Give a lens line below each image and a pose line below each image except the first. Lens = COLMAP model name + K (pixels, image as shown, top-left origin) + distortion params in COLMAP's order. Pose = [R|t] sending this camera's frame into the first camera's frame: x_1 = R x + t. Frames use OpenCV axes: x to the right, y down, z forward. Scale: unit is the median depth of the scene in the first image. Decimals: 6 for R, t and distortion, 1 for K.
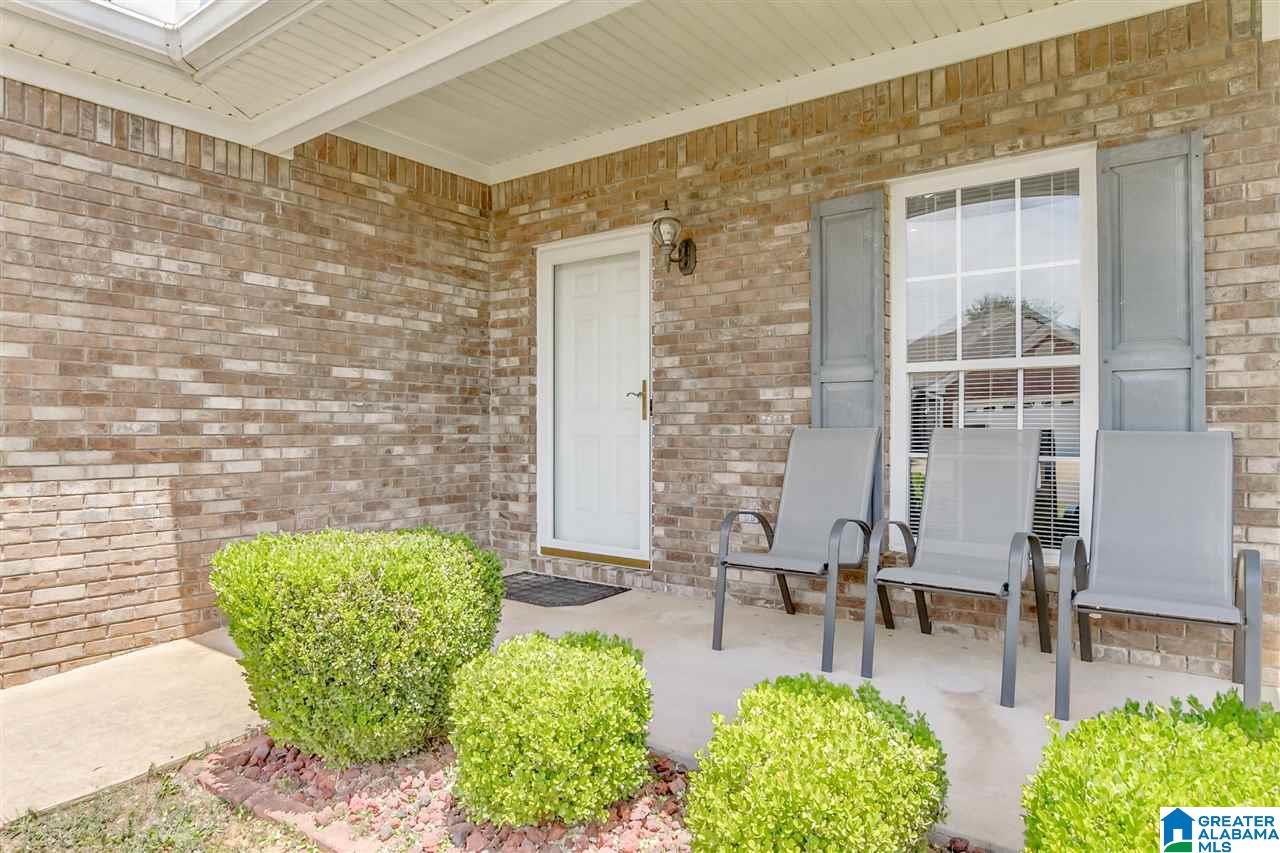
lens RADIAL K [[765.8, 0, 639.1], [0, 765.8, 431.4], [0, 0, 1]] dist [-0.023938, -0.001038]
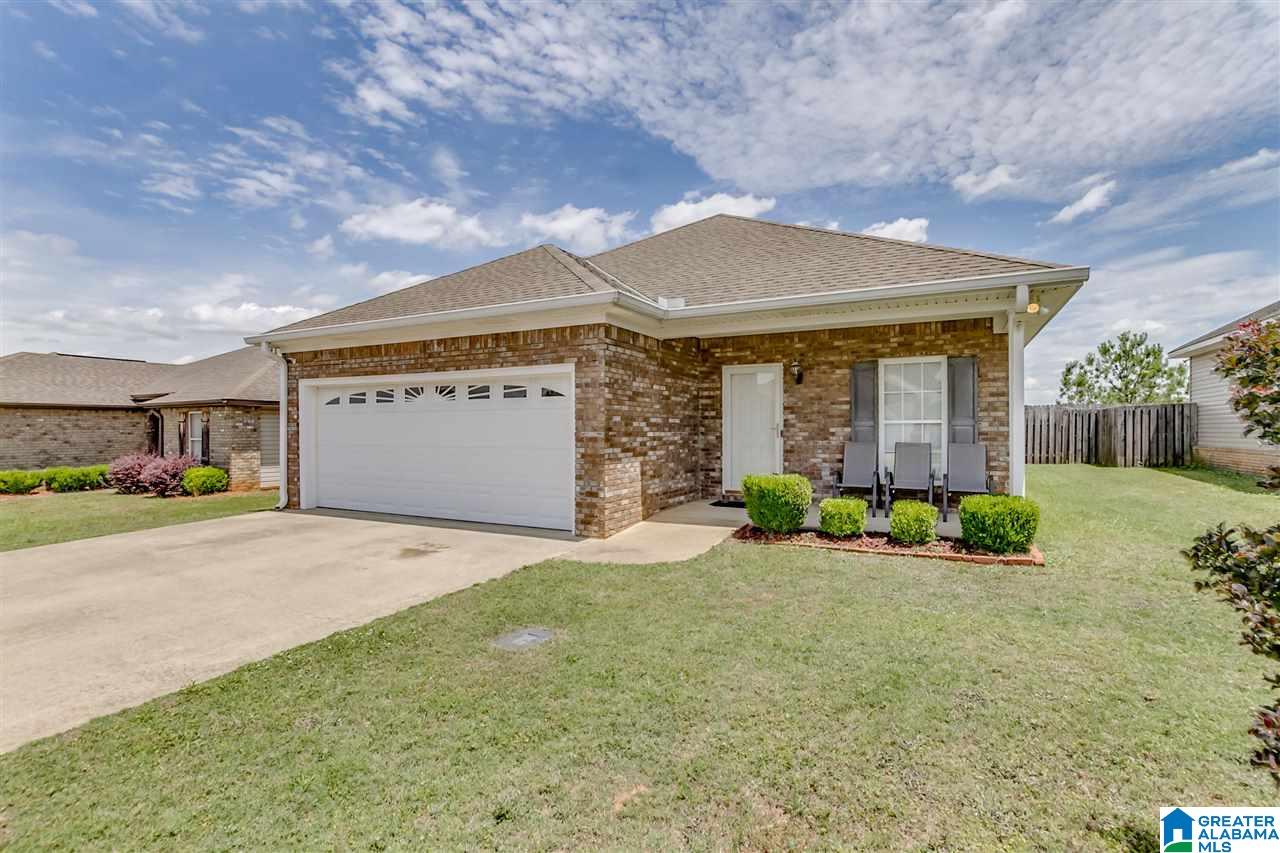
lens RADIAL K [[596.4, 0, 644.3], [0, 596.4, 431.3], [0, 0, 1]] dist [-0.016856, 0.001153]
pose [[0.985914, -0.003107, 0.167222, -0.871366], [0.003253, 0.999995, -0.000598, -0.043577], [-0.167219, 0.001134, 0.985919, -1.023448]]
